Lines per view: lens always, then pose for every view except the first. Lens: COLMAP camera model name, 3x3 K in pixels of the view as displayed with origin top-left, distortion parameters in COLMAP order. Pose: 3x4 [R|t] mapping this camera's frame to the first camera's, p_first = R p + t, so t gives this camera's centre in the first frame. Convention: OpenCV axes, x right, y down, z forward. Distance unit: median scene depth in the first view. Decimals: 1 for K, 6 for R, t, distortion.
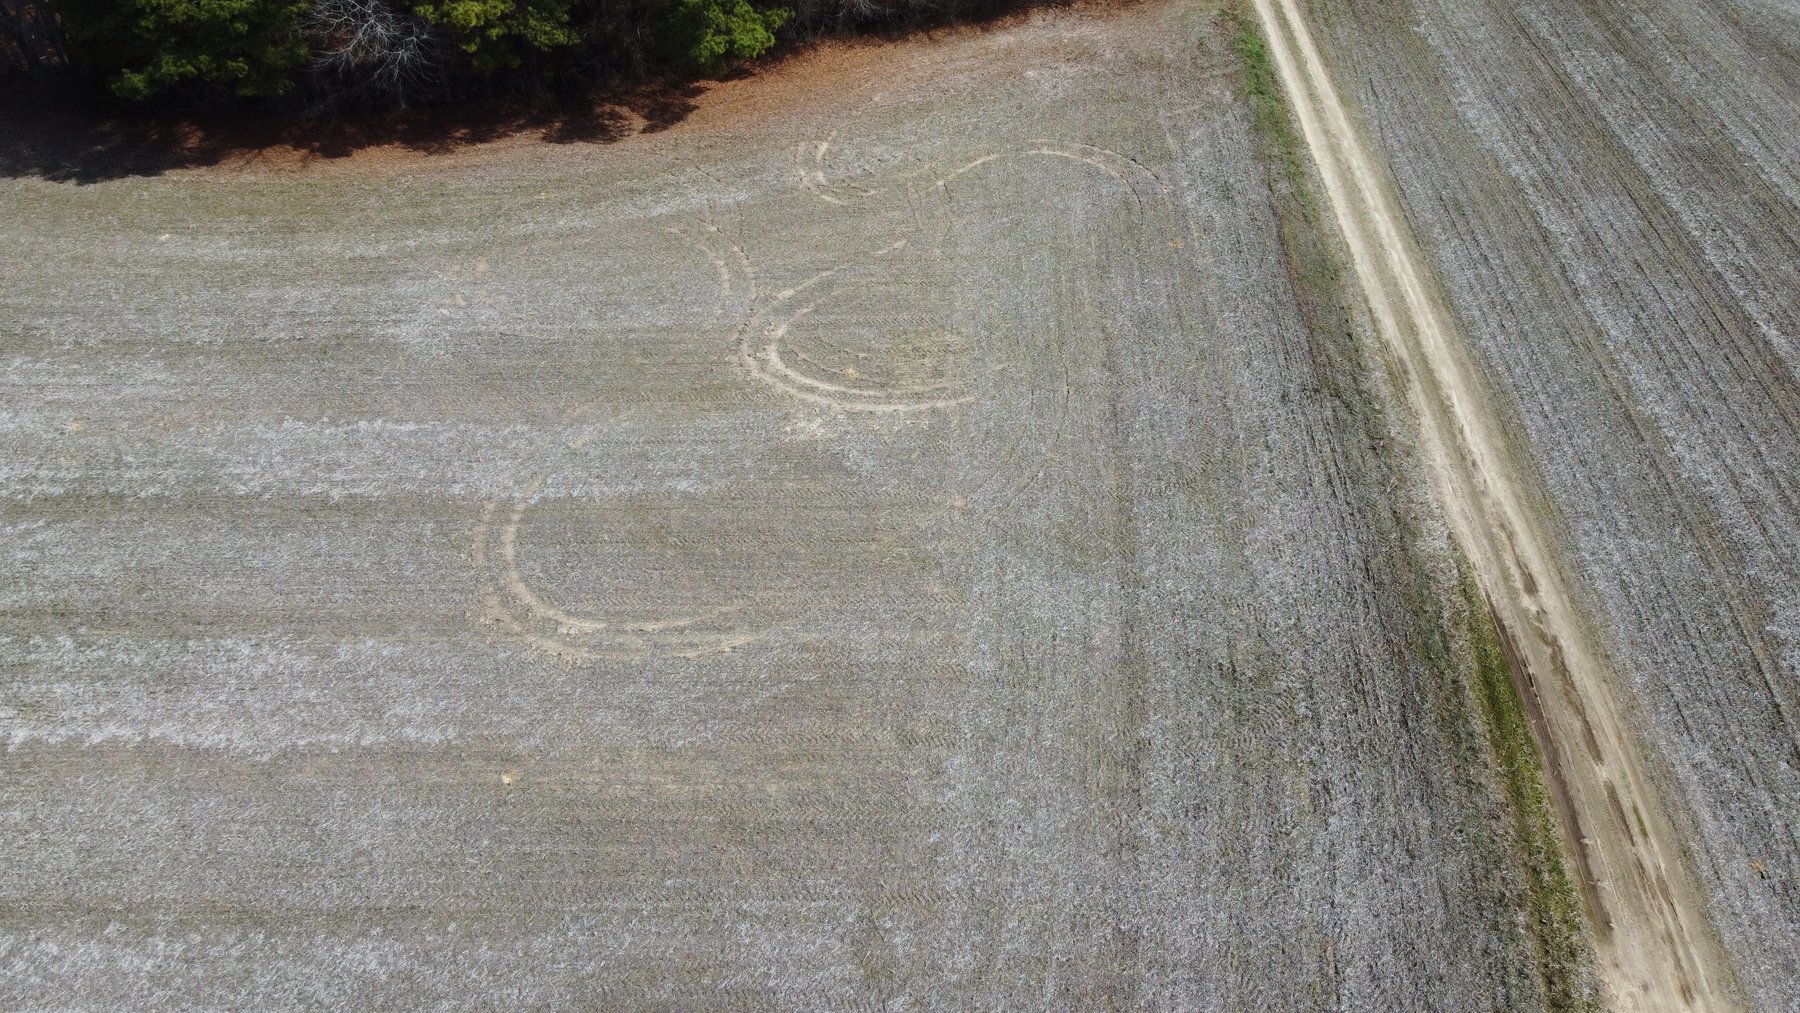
lens RADIAL K [[1343.6, 0, 904.7], [0, 1343.6, 497.4], [0, 0, 1]] dist [-0.004201, -0.000133]
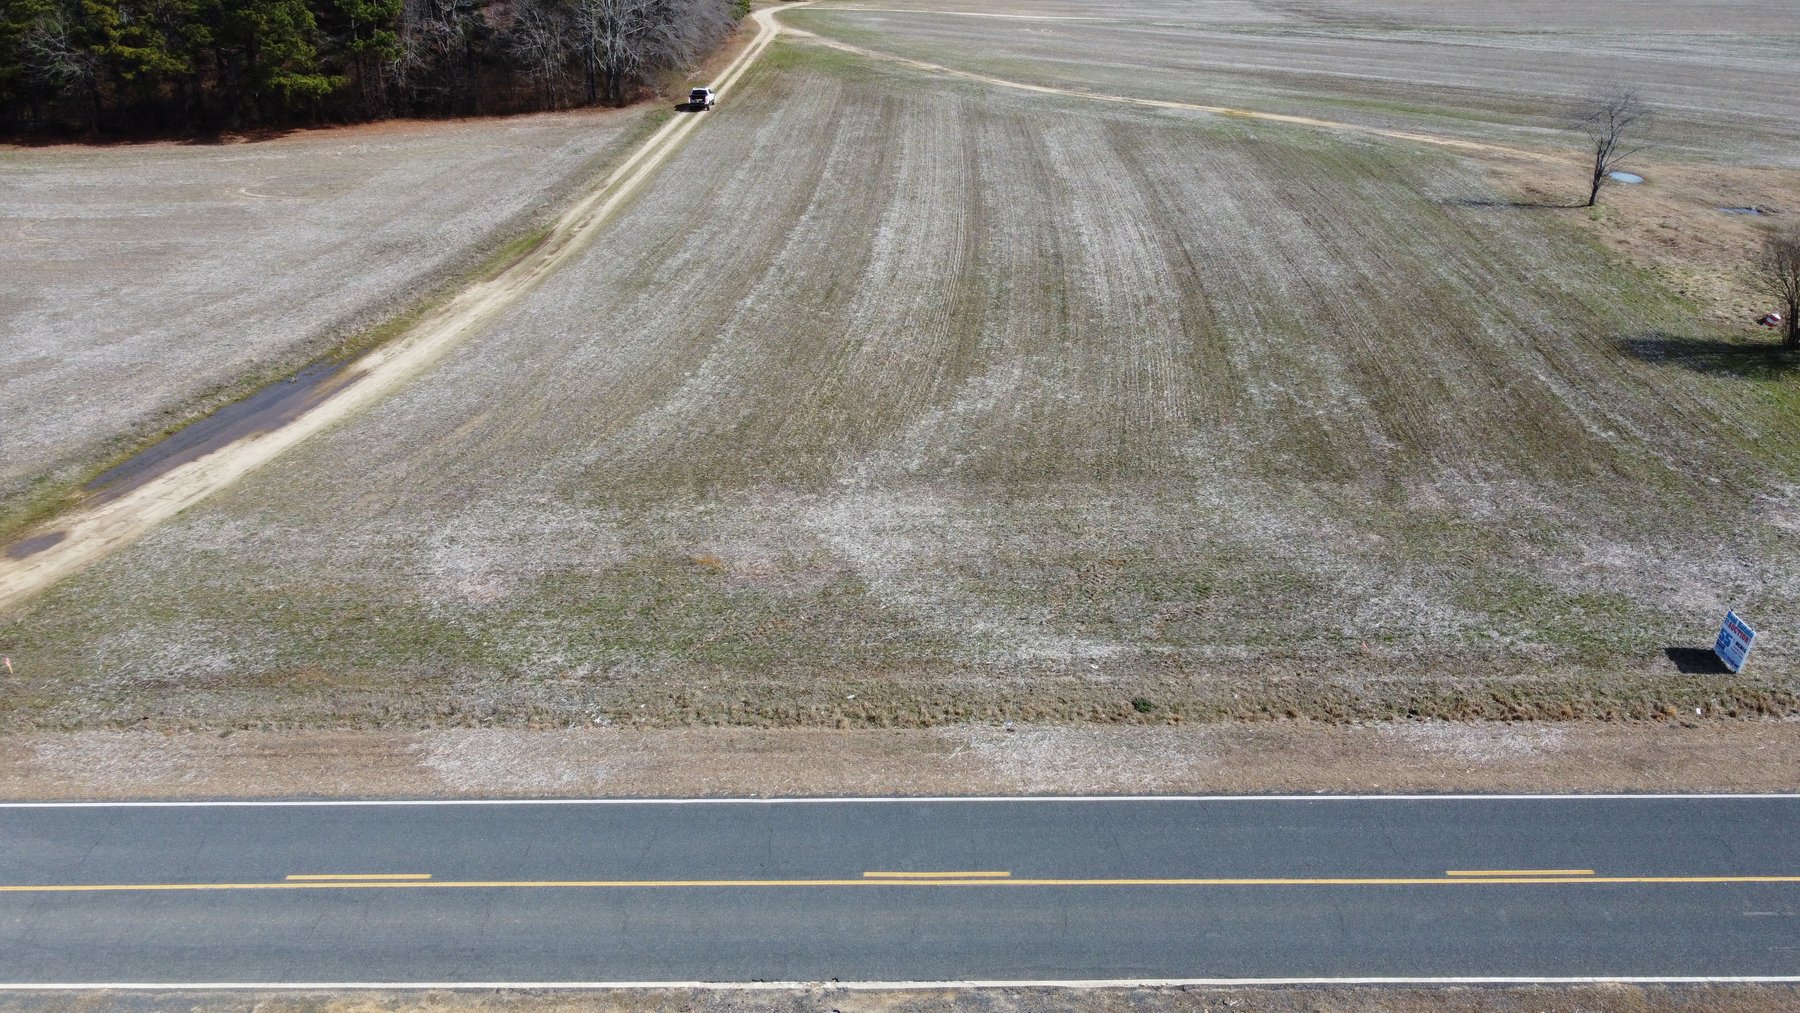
lens RADIAL K [[1352.3, 0, 900.0], [0, 1352.3, 506.5], [0, 0, 1]] dist [-0.003623, 0.001539]
pose [[0.999778, 0.006749, 0.019971, 0.754412], [-0.000161, 0.949792, -0.312881, 0.870310], [-0.021080, 0.312808, 0.949582, -0.536121]]
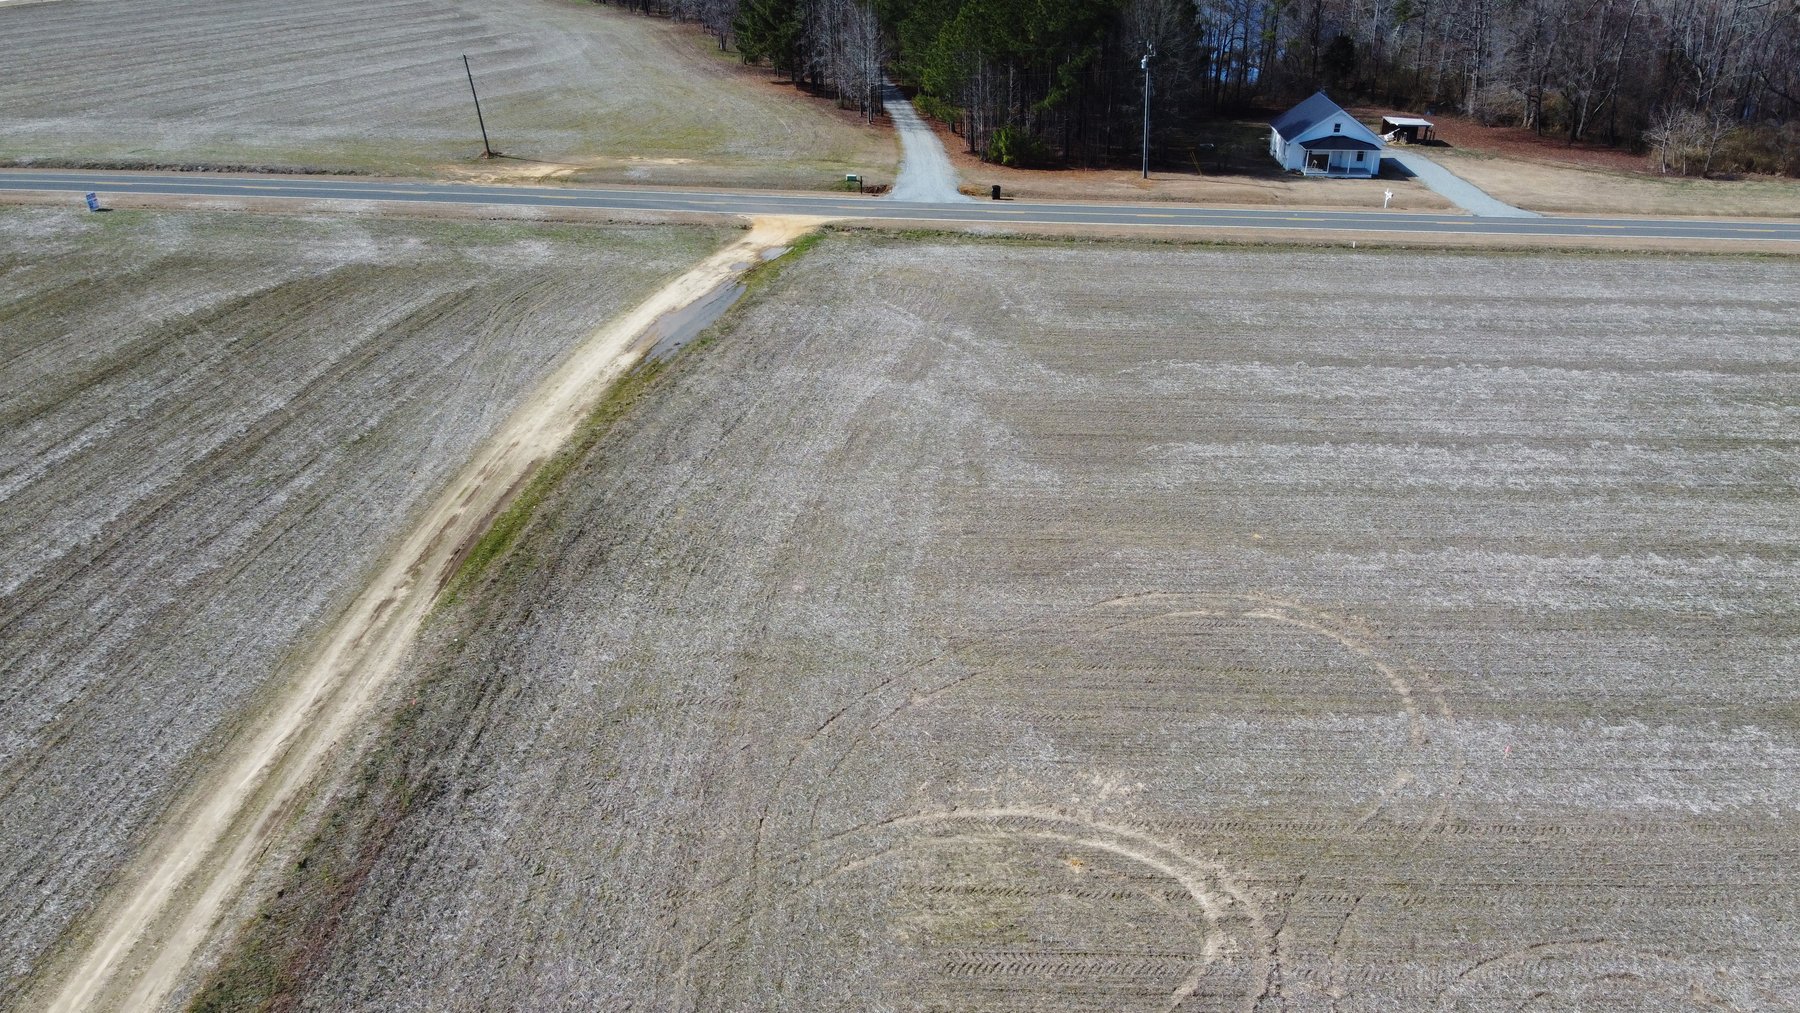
lens RADIAL K [[1352.3, 0, 900.0], [0, 1352.3, 506.5], [0, 0, 1]] dist [-0.003623, 0.001539]
pose [[-0.999998, -0.001697, -0.001097, 0.052245], [-0.001647, 0.369854, 0.929088, -0.845804], [-0.001171, 0.929088, -0.369856, 1.167466]]
